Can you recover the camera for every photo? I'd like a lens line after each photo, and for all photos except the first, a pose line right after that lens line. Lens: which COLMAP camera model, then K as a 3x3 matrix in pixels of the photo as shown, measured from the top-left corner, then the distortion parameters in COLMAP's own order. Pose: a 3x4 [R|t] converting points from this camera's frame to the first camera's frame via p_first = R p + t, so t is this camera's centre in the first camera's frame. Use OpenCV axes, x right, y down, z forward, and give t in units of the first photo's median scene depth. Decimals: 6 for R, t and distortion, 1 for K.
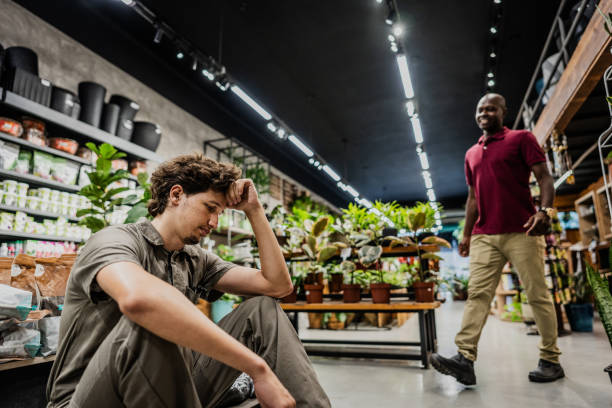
lens RADIAL K [[401.6, 0, 306.2], [0, 401.6, 200.2], [0, 0, 1]] dist [-0.003690, -0.001144]
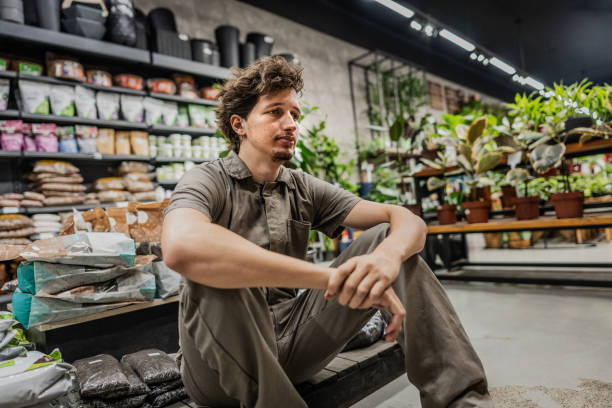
lens RADIAL K [[401.6, 0, 306.2], [0, 401.6, 200.2], [0, 0, 1]] dist [-0.003690, -0.001144]
pose [[0.903073, -0.090325, -0.419882, 0.044513], [0.168244, 0.973901, 0.152349, 0.018122], [0.395163, -0.208225, 0.894700, 0.098005]]
